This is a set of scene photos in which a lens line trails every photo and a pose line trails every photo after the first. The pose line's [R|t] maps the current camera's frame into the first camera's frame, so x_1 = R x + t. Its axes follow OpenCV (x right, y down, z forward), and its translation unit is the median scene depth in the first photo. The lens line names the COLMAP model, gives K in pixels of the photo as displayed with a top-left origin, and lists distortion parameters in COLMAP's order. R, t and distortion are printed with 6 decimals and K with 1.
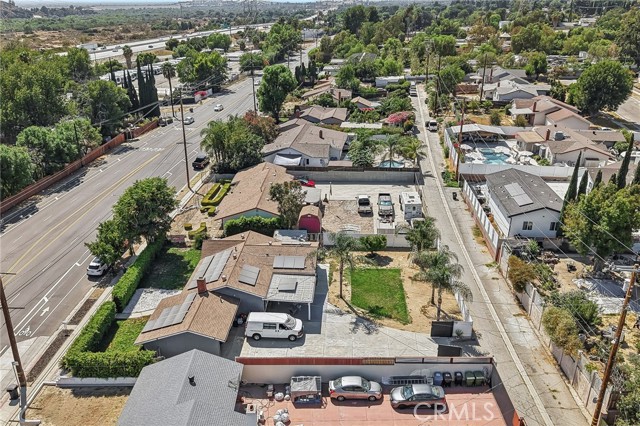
lens RADIAL K [[503.0, 0, 321.7], [0, 503.0, 213.1], [0, 0, 1]] dist [0.016072, -0.029040]
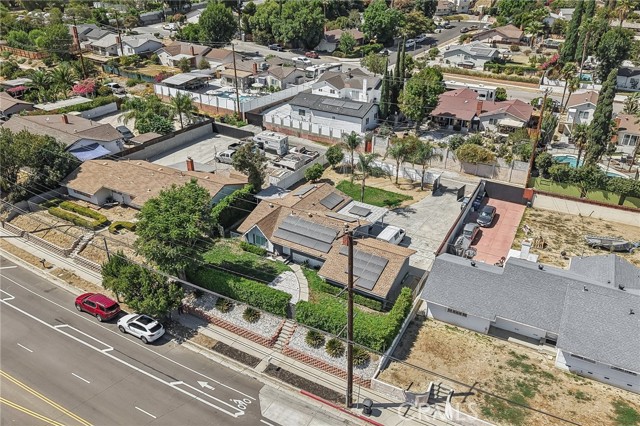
lens RADIAL K [[503.0, 0, 323.1], [0, 503.0, 214.5], [0, 0, 1]] dist [0.016072, -0.029040]
pose [[0.461246, -0.409773, 0.786980, -0.958092], [0.340525, 0.900798, 0.269457, -0.178379], [-0.819326, 0.143700, 0.555027, 0.404462]]
